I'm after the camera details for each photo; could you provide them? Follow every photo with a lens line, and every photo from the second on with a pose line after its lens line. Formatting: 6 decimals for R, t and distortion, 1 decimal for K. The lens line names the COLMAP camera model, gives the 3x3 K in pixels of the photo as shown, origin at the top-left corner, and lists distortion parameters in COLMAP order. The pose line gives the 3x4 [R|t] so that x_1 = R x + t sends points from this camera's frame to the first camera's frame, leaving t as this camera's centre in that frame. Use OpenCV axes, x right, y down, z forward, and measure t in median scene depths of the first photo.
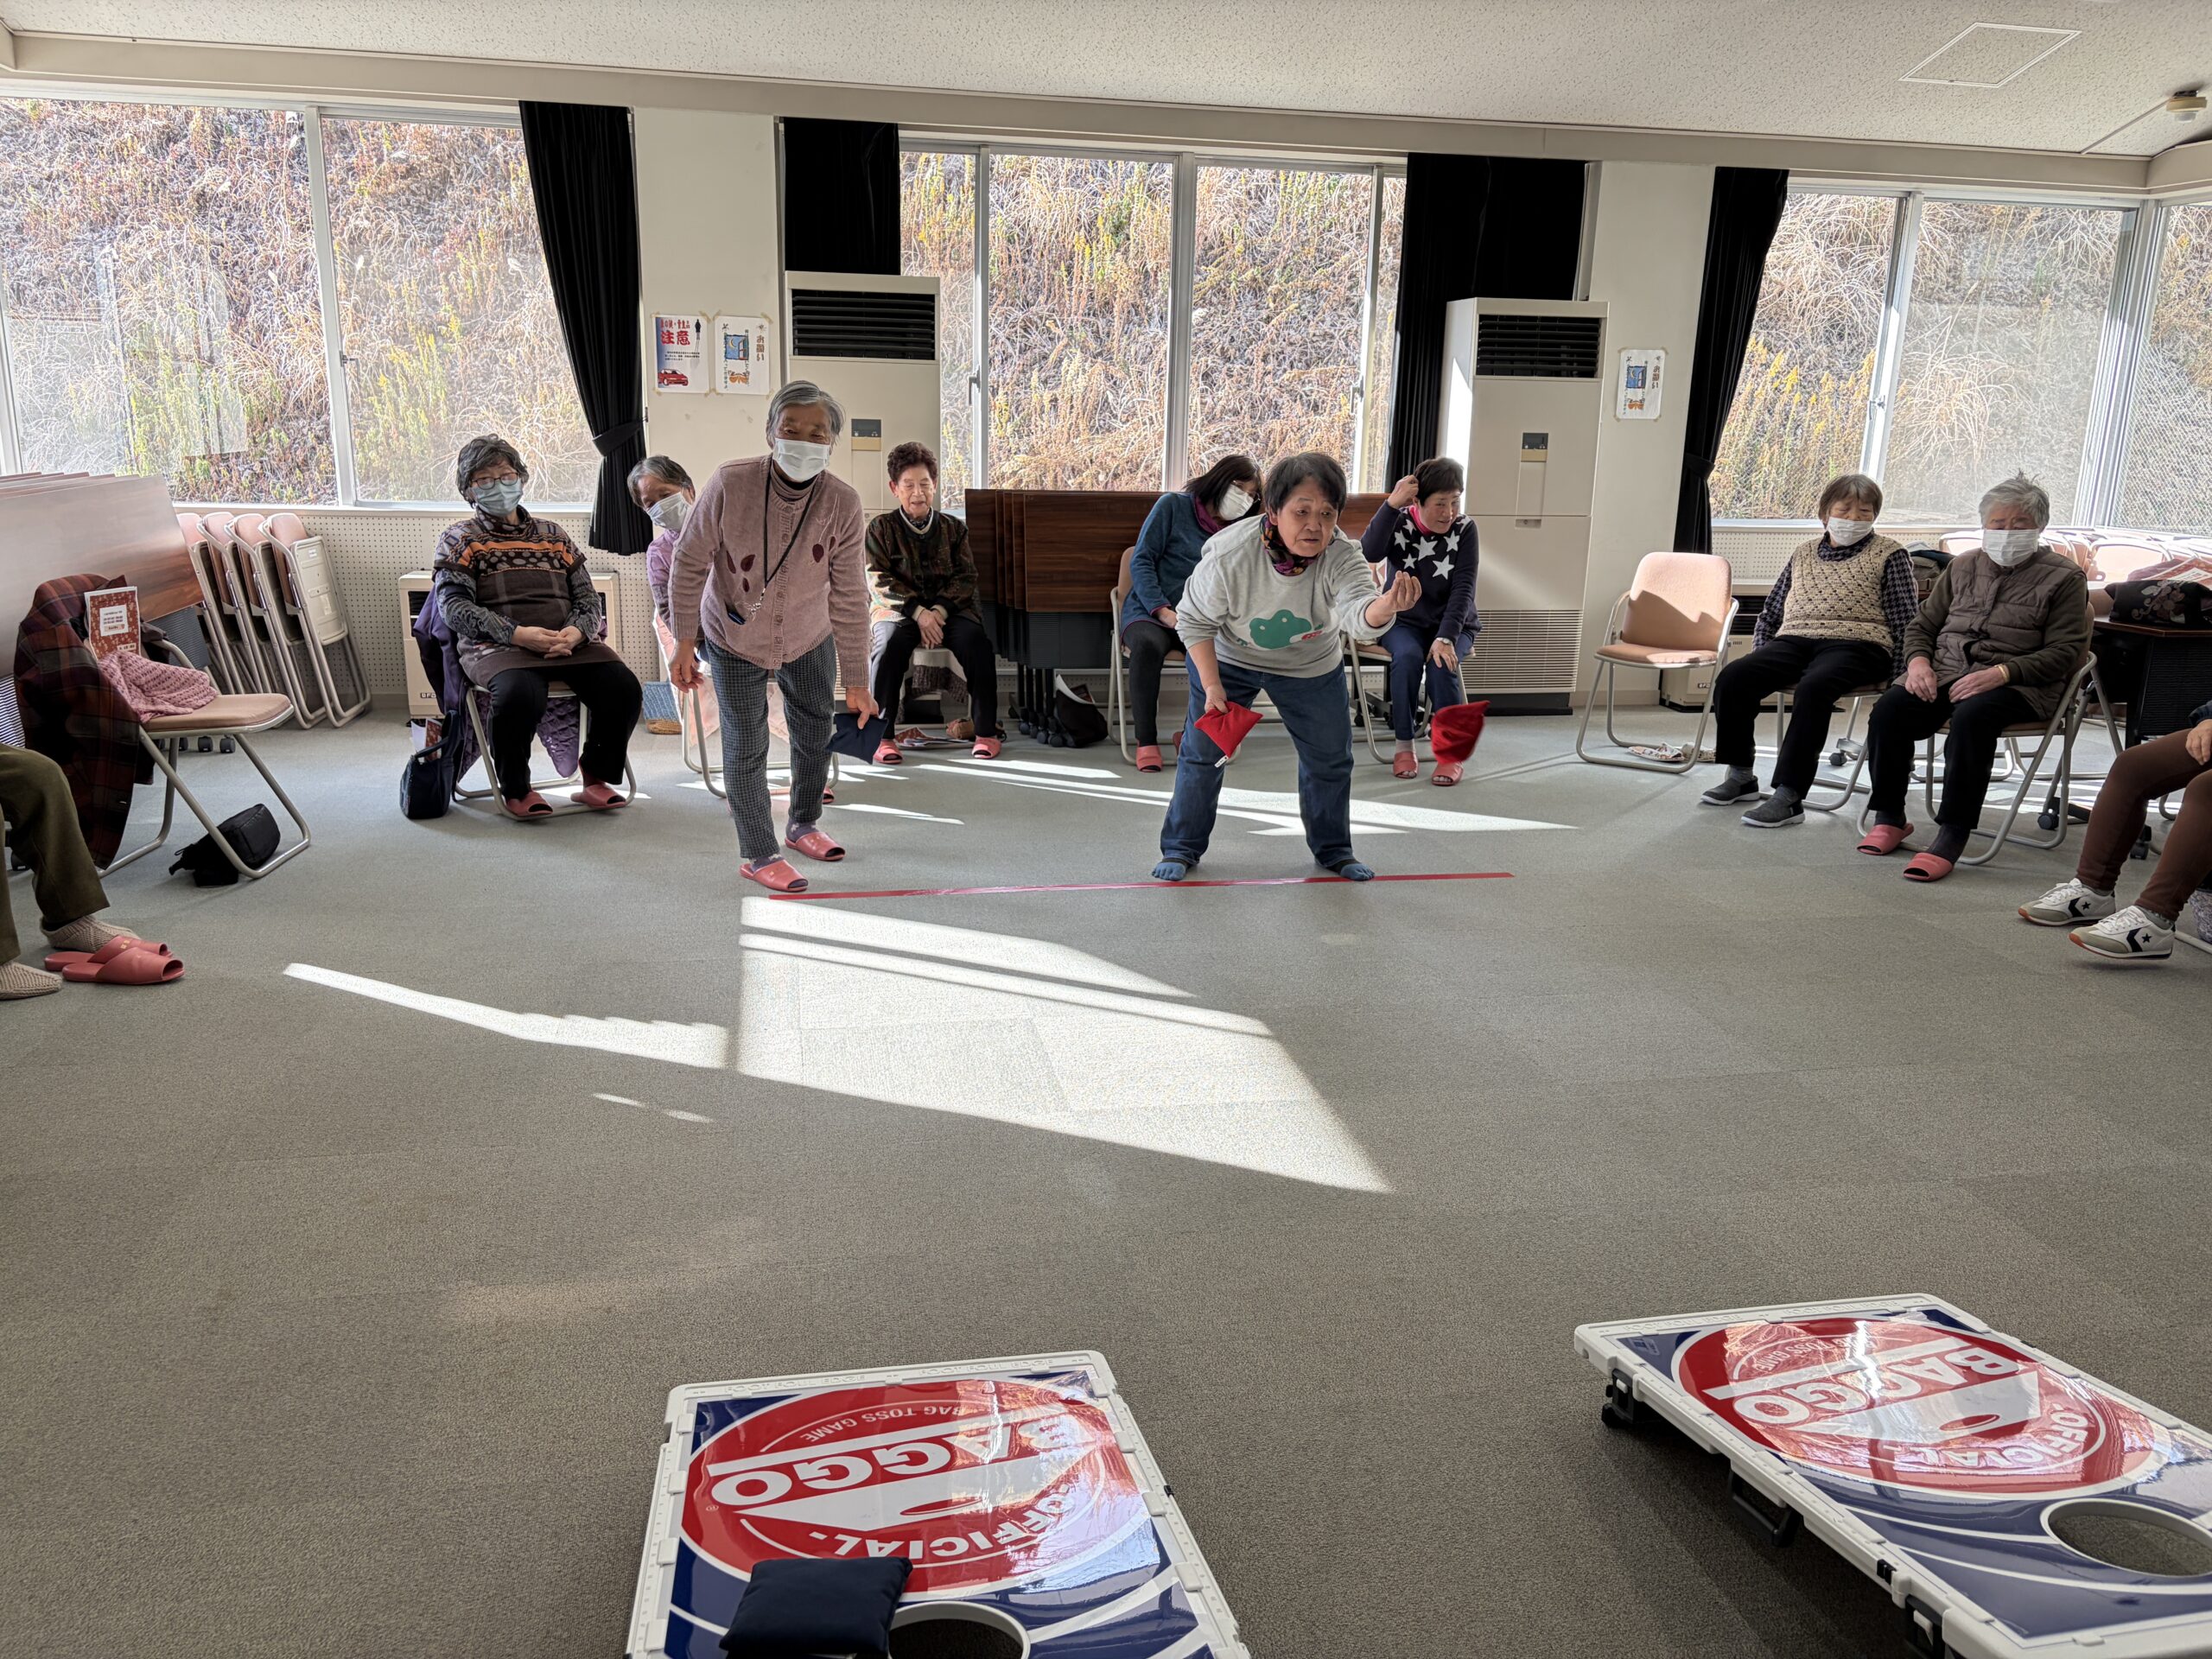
lens RADIAL K [[1669.0, 0, 1108.8], [0, 1669.0, 840.5], [0, 0, 1]] dist [0.034829, -0.035902]
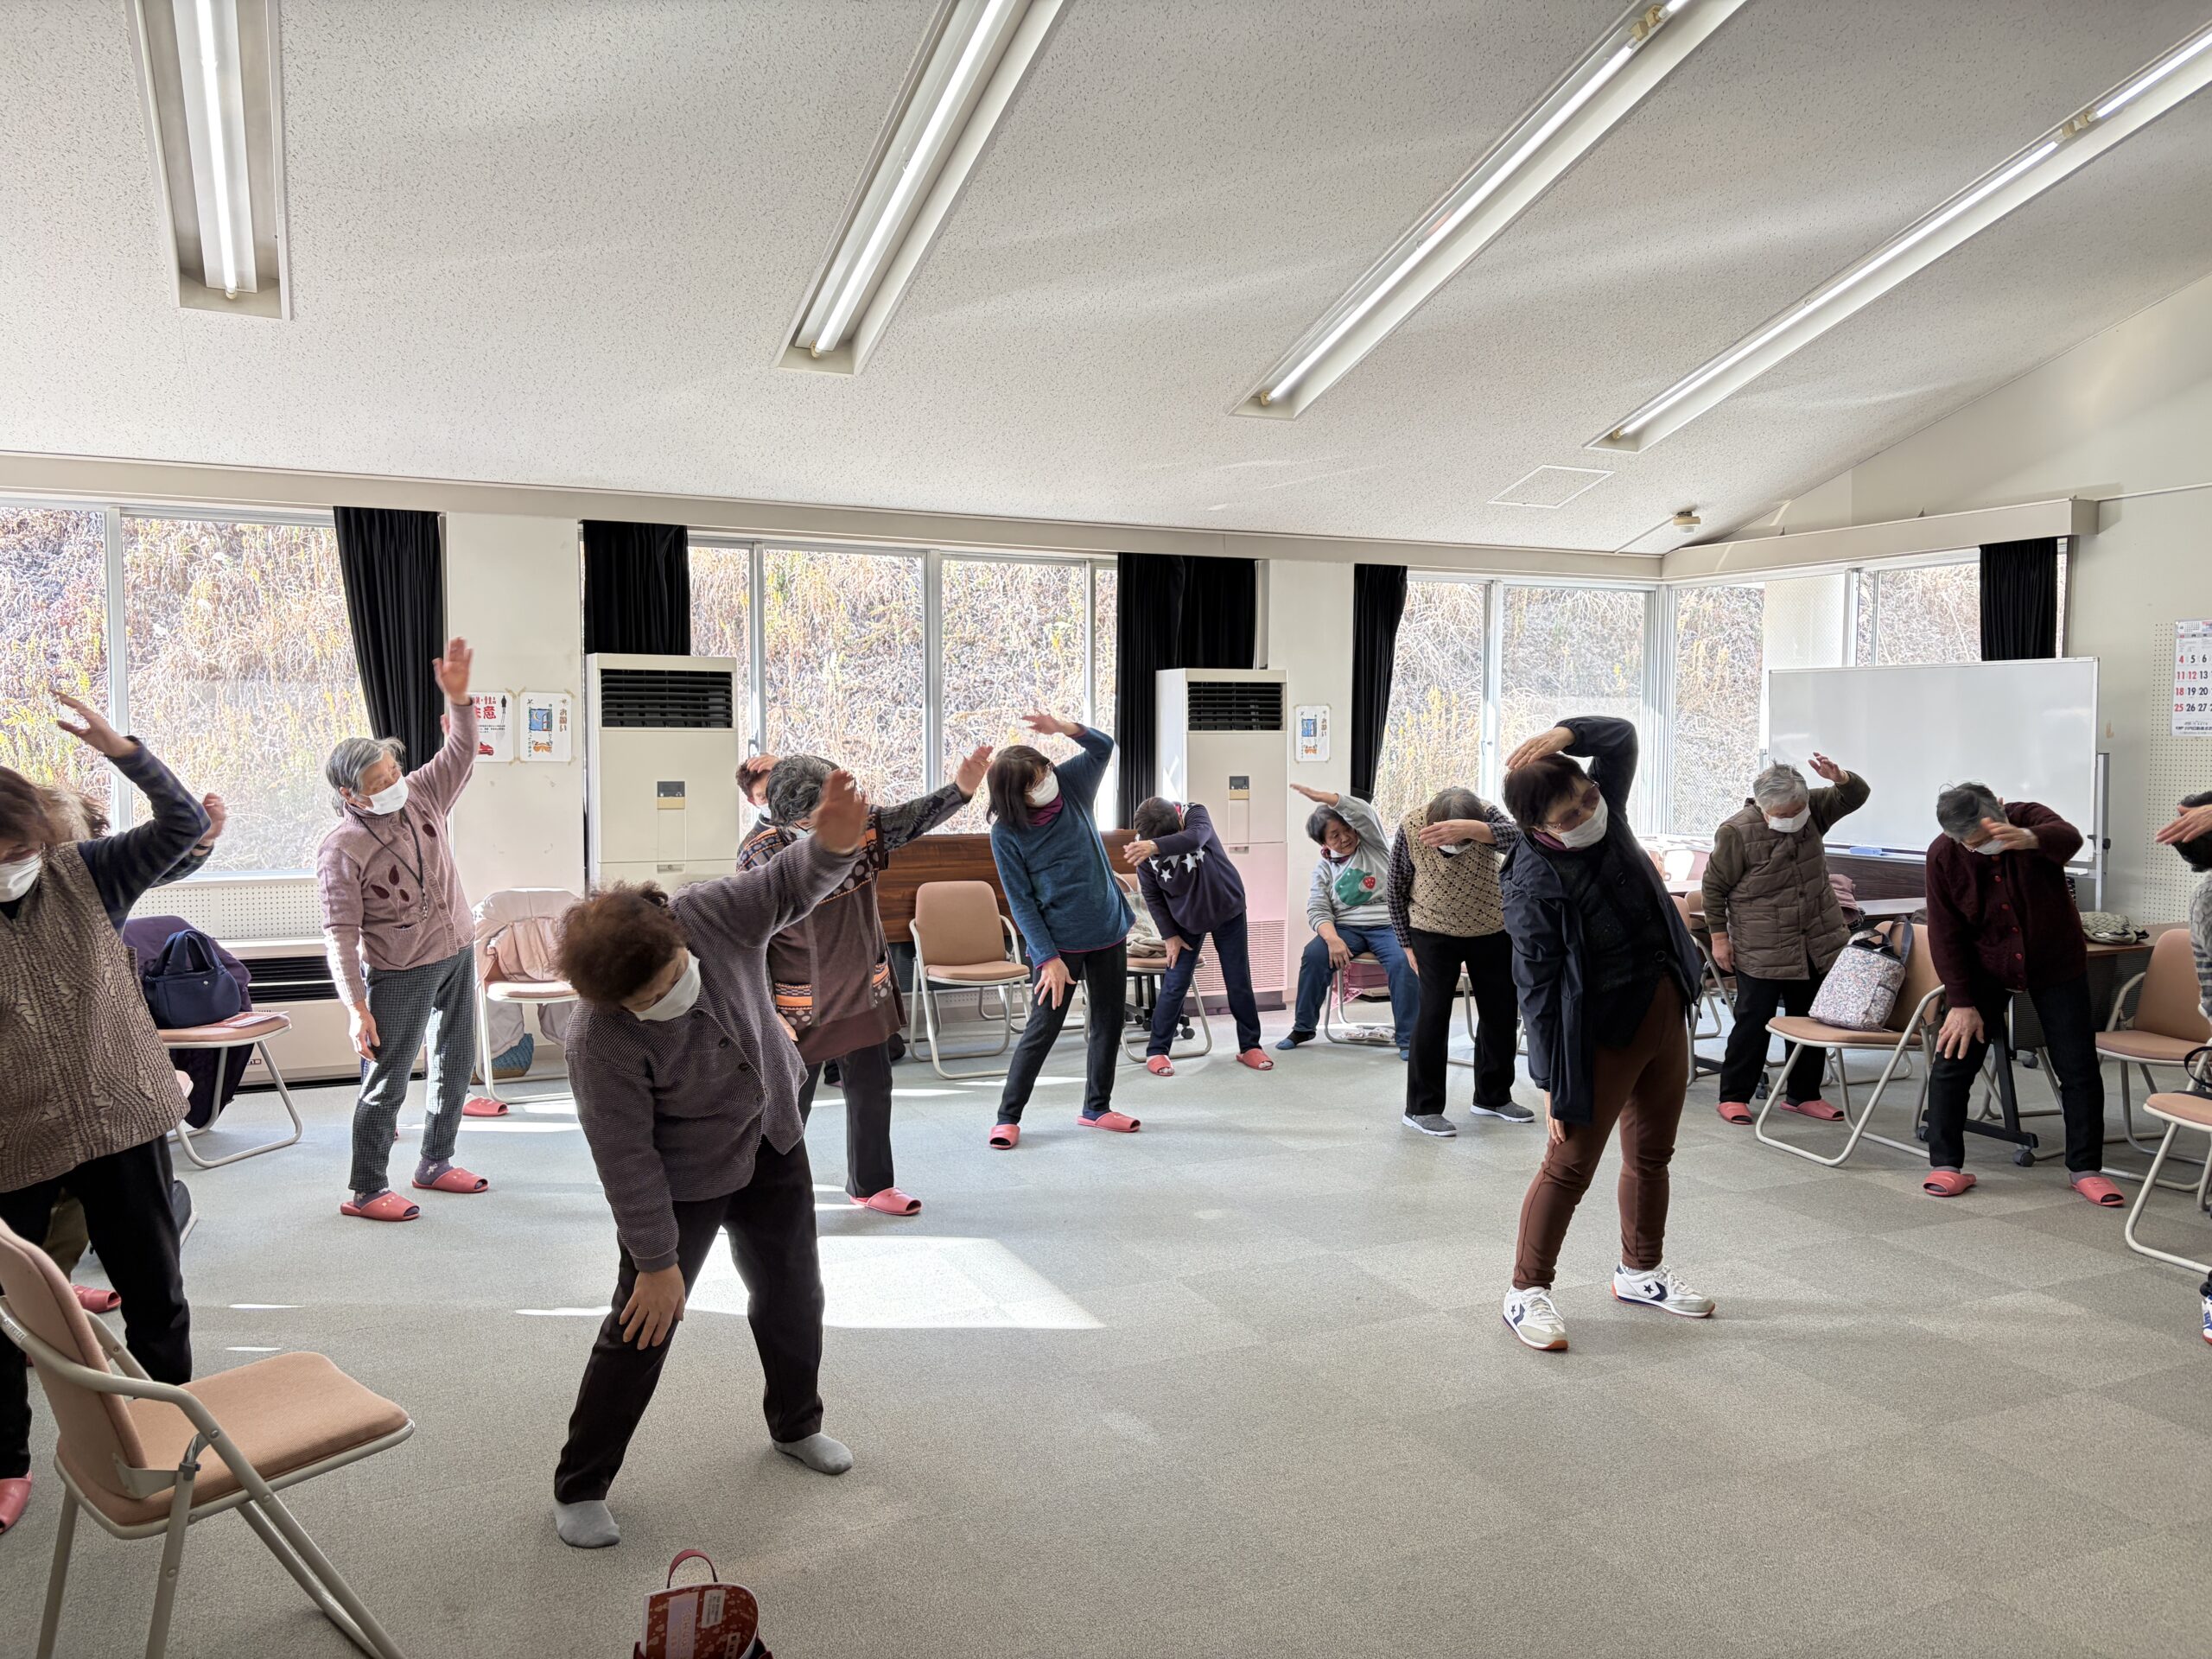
lens RADIAL K [[1669.0, 0, 1108.0], [0, 1669.0, 839.7], [0, 0, 1]] dist [0.034829, -0.035902]
pose [[0.968434, -0.035980, 0.246658, -0.136870], [0.080681, 0.981506, -0.173599, -0.001118], [-0.235850, 0.188020, 0.953427, -0.102717]]
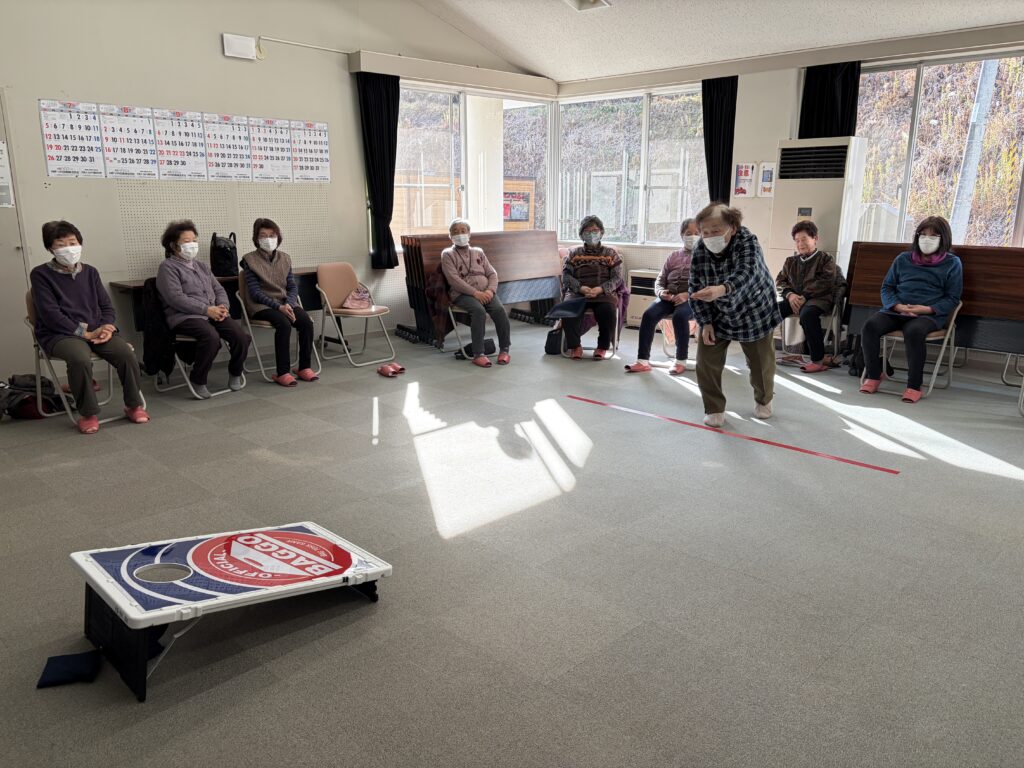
lens RADIAL K [[772.6, 0, 508.1], [0, 772.6, 375.8], [0, 0, 1]] dist [0.034829, -0.035902]
pose [[0.557878, 0.171401, -0.812030, 0.459653], [-0.197006, 0.977824, 0.071050, -0.043500], [0.806201, 0.120337, 0.579274, 0.167032]]
